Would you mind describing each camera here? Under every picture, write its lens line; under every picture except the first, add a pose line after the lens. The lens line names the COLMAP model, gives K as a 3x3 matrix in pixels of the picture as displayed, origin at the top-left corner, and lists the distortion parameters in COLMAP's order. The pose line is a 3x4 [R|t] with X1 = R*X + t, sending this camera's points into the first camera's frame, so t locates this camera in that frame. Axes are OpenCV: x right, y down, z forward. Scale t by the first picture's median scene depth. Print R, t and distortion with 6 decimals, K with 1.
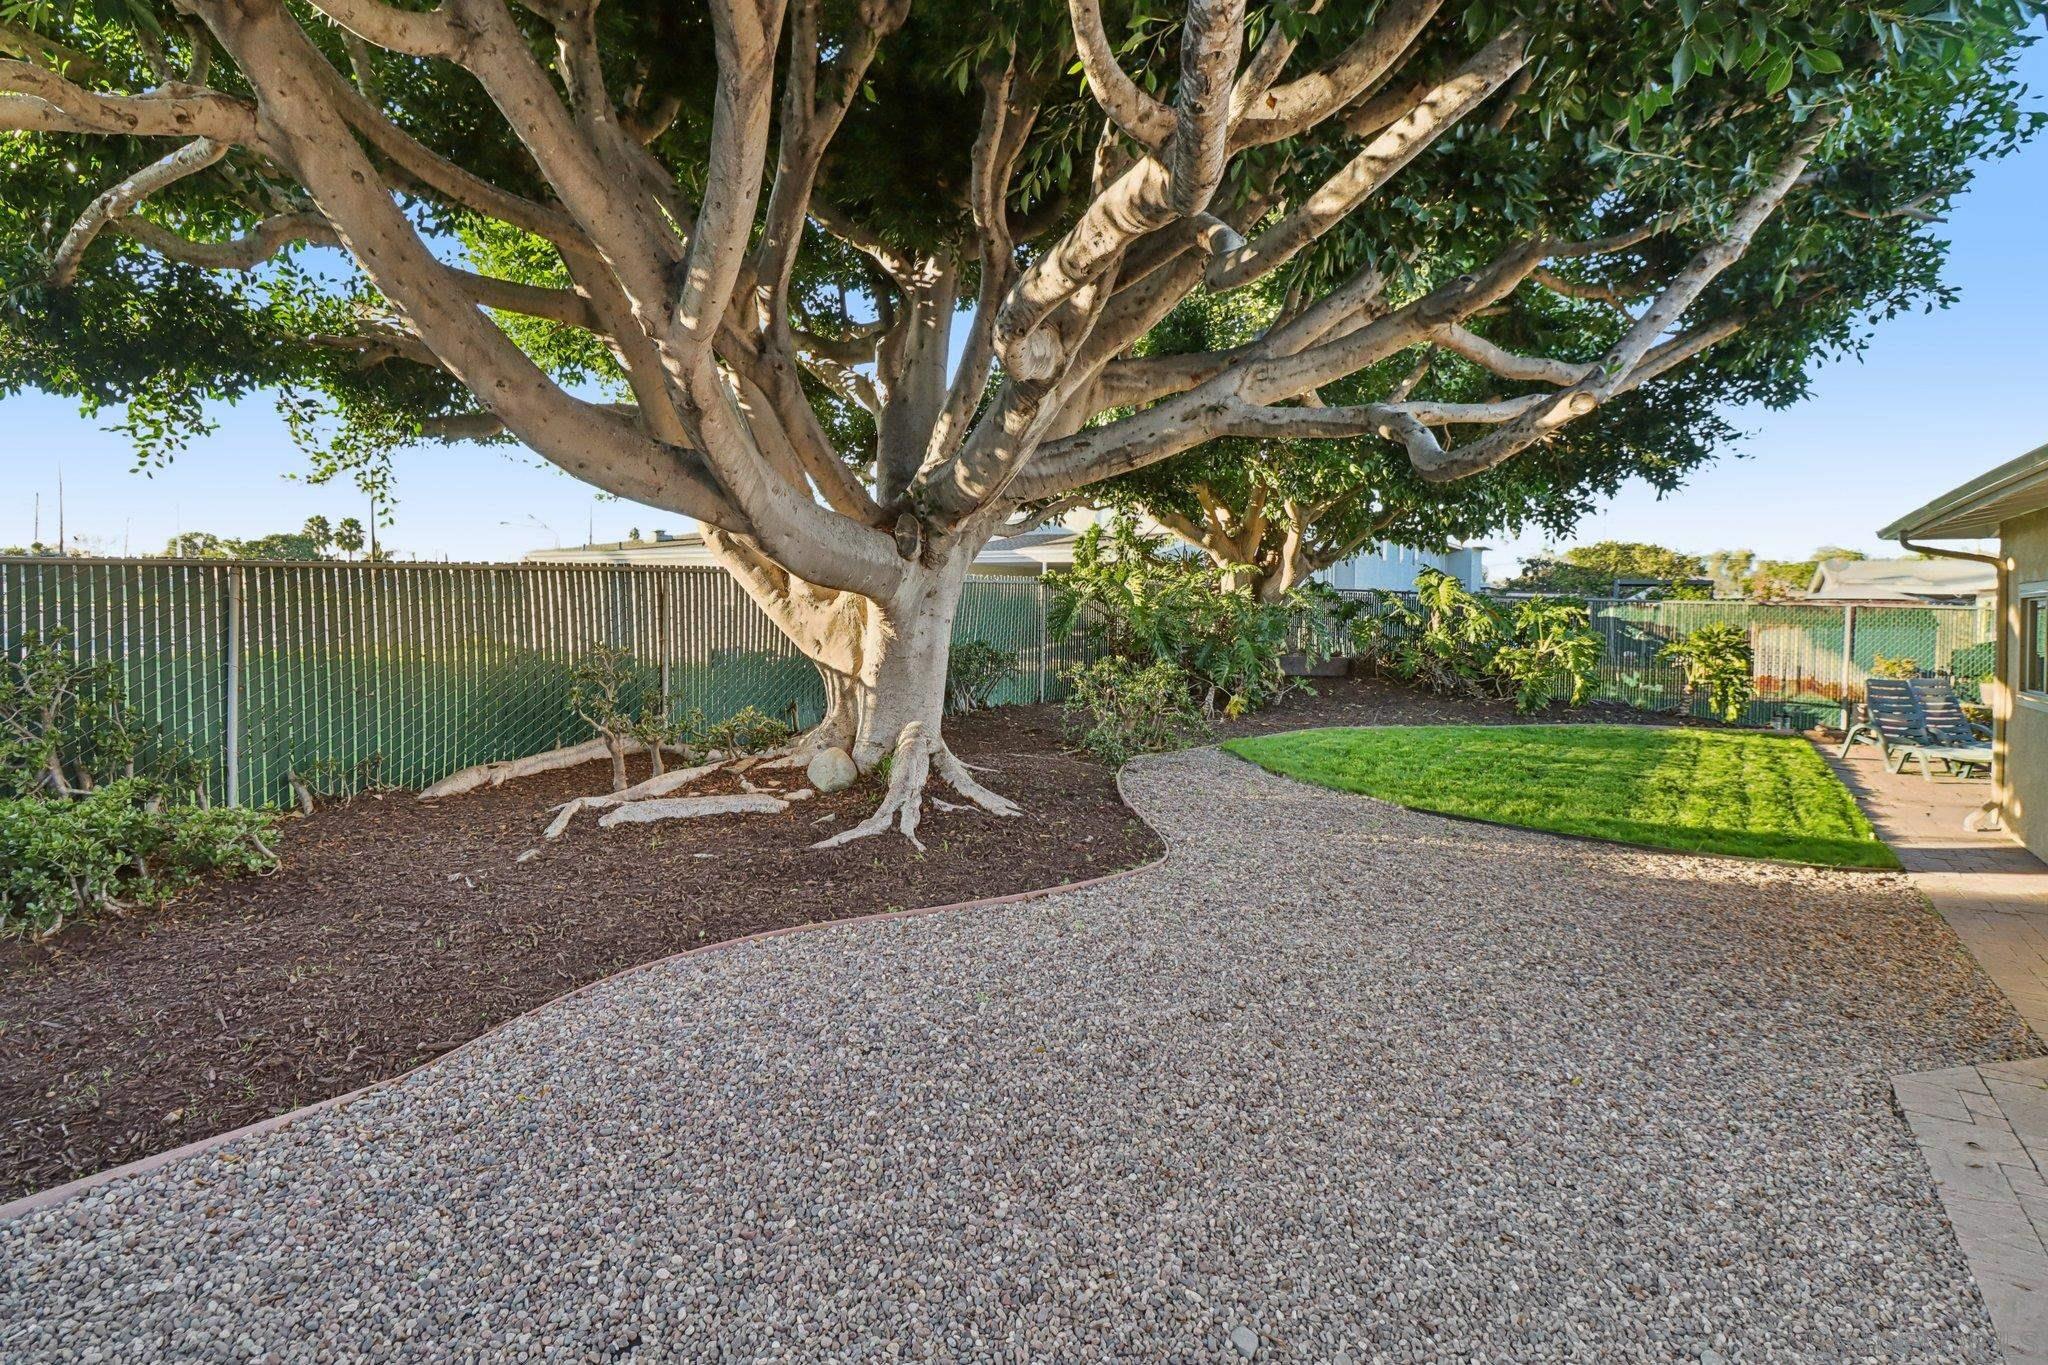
lens RADIAL K [[960.4, 0, 1019.8], [0, 960.4, 646.8], [0, 0, 1]] dist [0.004352, -0.013543]
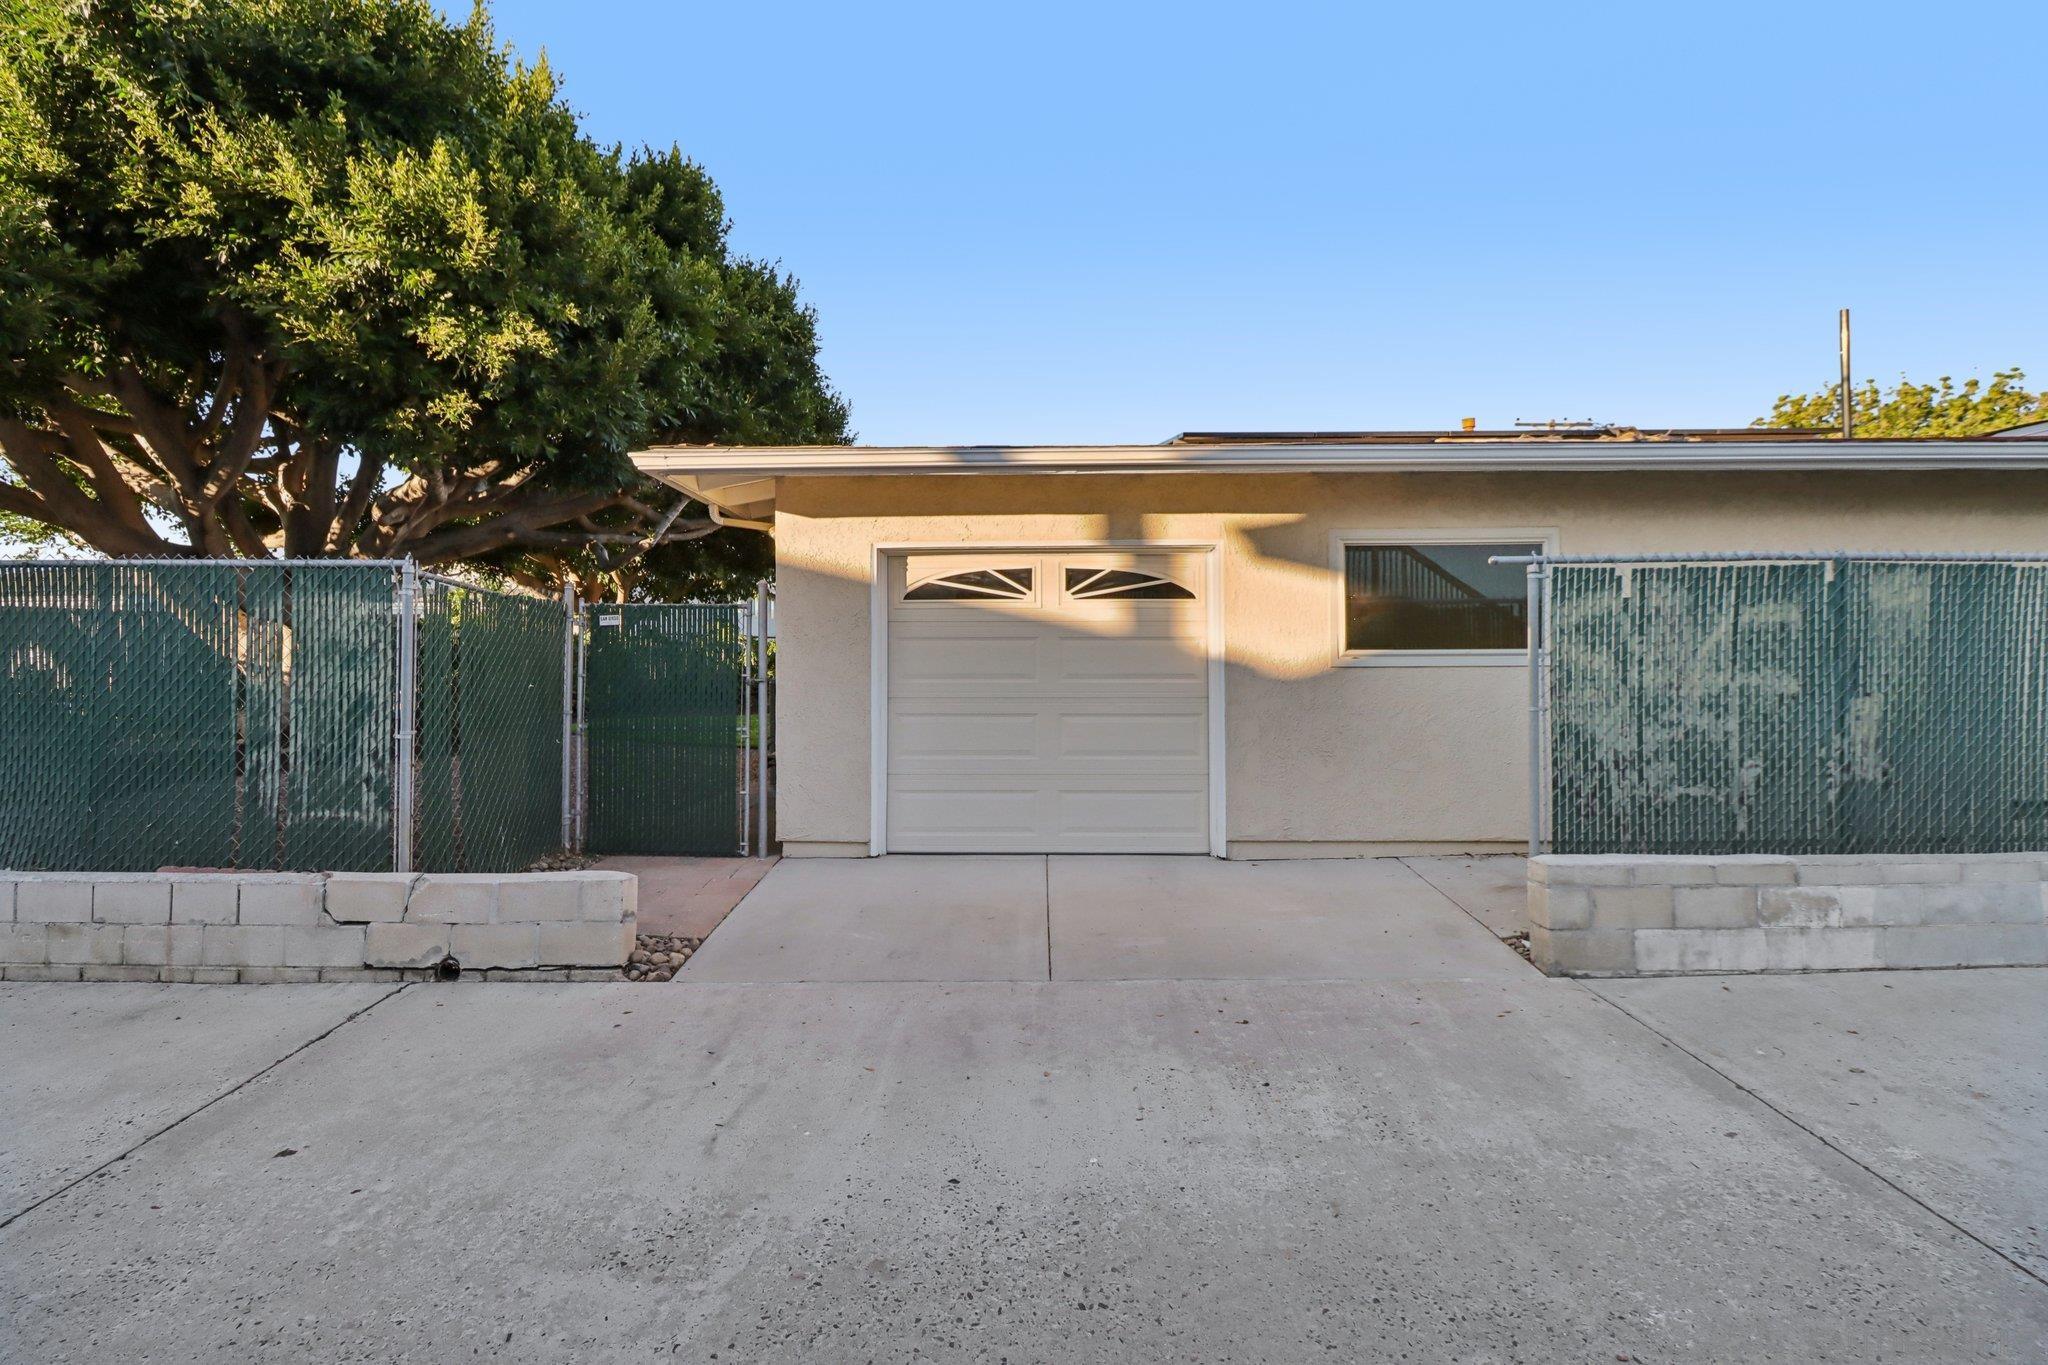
lens RADIAL K [[960.4, 0, 1019.8], [0, 960.4, 646.8], [0, 0, 1]] dist [0.004352, -0.013543]
pose [[0.850401, -0.010302, 0.526033, 0.049602], [0.042042, 0.997942, -0.048423, 0.105953], [-0.524452, 0.063295, 0.849084, -0.970492]]
